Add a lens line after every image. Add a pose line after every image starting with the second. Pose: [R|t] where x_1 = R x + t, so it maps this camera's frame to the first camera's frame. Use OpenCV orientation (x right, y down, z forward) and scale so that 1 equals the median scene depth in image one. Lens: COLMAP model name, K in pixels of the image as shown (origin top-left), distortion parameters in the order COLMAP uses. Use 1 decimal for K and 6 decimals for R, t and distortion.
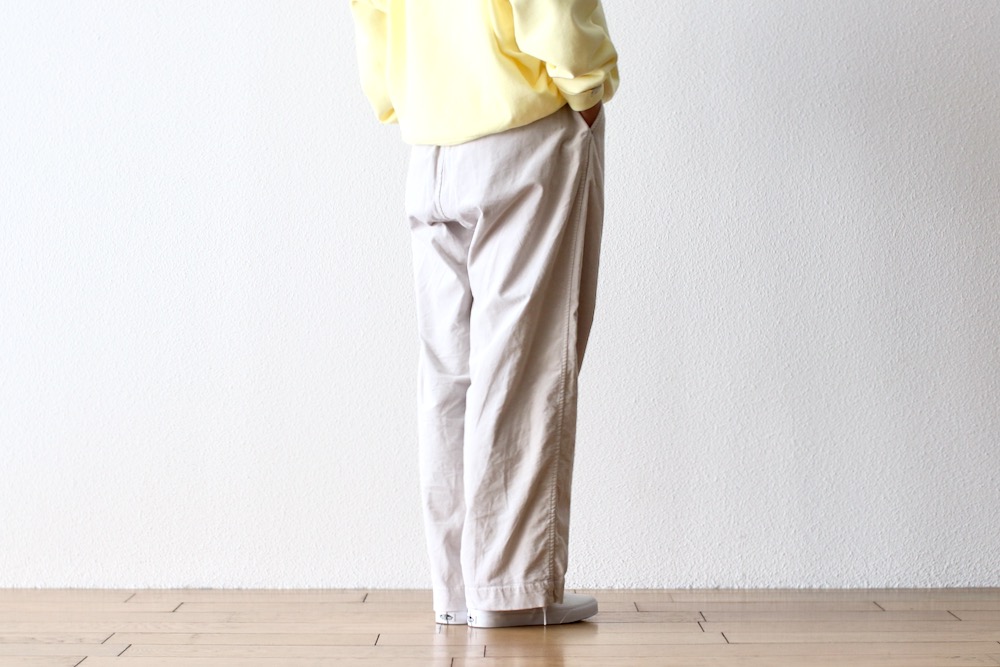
lens RADIAL K [[2219.4, 0, 468.6], [0, 2219.4, 345.4], [0, 0, 1]] dist [-0.160287, 0.000000]
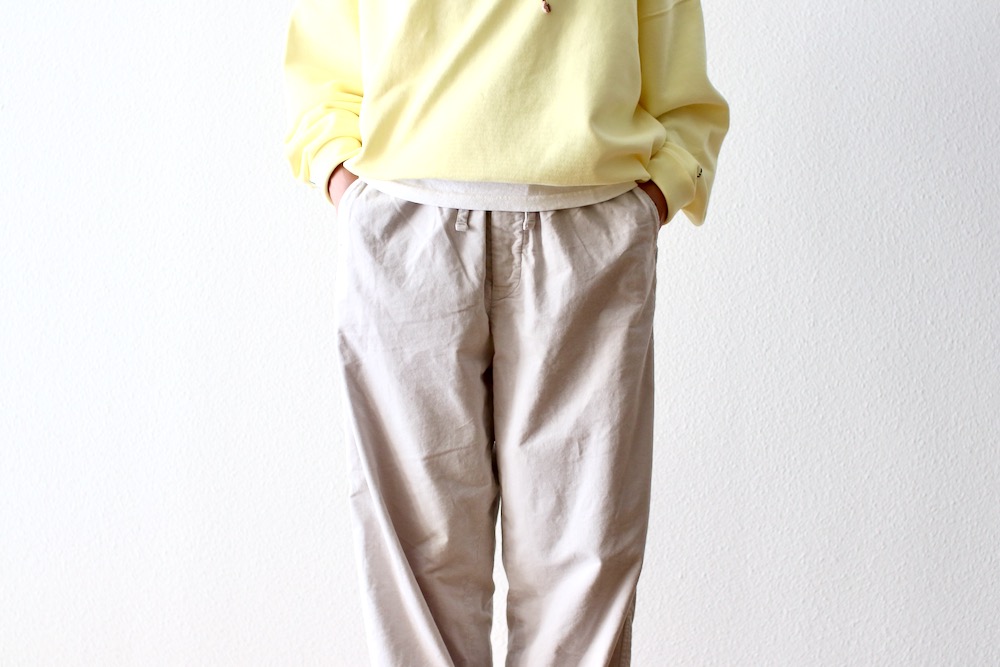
lens RADIAL K [[2219.4, 0, 483.1], [0, 2219.4, 305.5], [0, 0, 1]] dist [-0.160287, 0.000000]
pose [[0.999339, 0.006909, -0.035684, 0.032697], [-0.007720, 0.999714, -0.022652, -0.051892], [0.035517, 0.022913, 0.999106, 0.220869]]
